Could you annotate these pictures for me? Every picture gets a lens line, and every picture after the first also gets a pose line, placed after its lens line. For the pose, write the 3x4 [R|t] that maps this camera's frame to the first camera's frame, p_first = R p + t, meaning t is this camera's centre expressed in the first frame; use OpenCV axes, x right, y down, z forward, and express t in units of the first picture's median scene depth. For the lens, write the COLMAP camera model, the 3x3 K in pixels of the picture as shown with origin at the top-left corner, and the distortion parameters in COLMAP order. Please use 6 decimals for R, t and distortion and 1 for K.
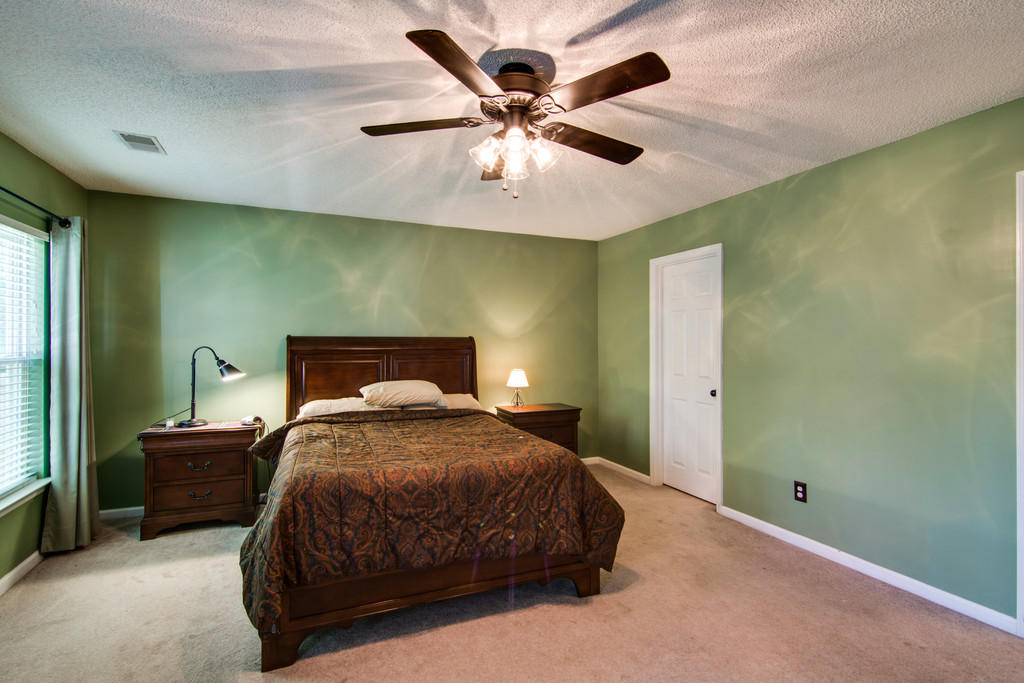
lens RADIAL K [[491.7, 0, 512.2], [0, 491.7, 340.5], [0, 0, 1]] dist [0.003040, 0.000445]
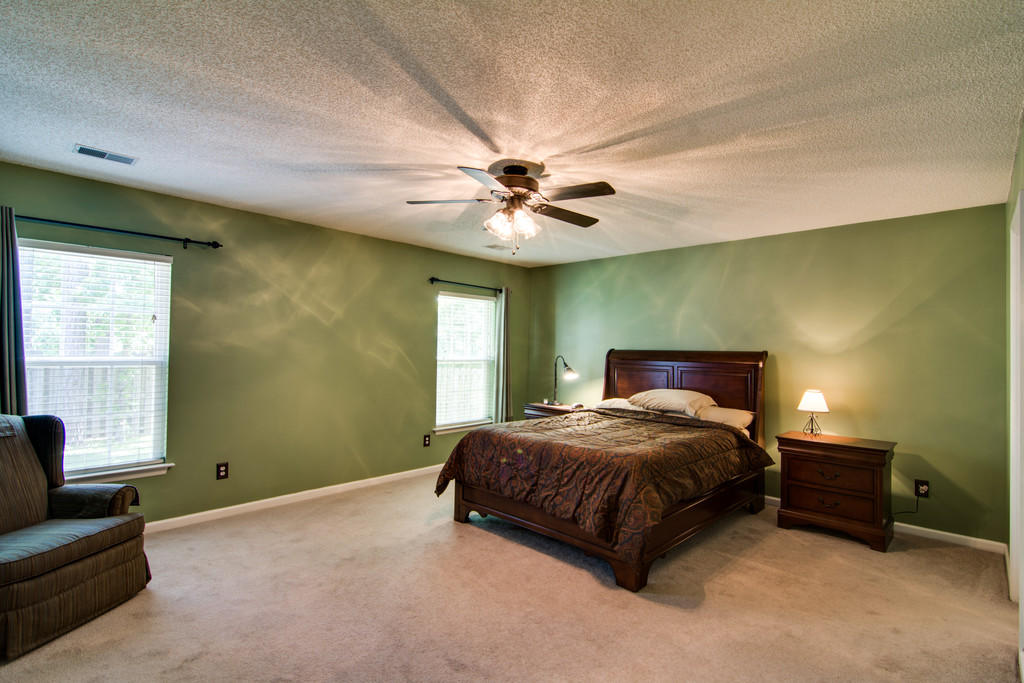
lens RADIAL K [[491.7, 0, 511.4], [0, 491.7, 343.2], [0, 0, 1]] dist [0.003040, 0.000445]
pose [[0.386379, -0.007811, -0.922307, 1.096467], [-0.016231, 0.999752, -0.015266, -0.002257], [0.922197, 0.020869, 0.386157, 0.346945]]
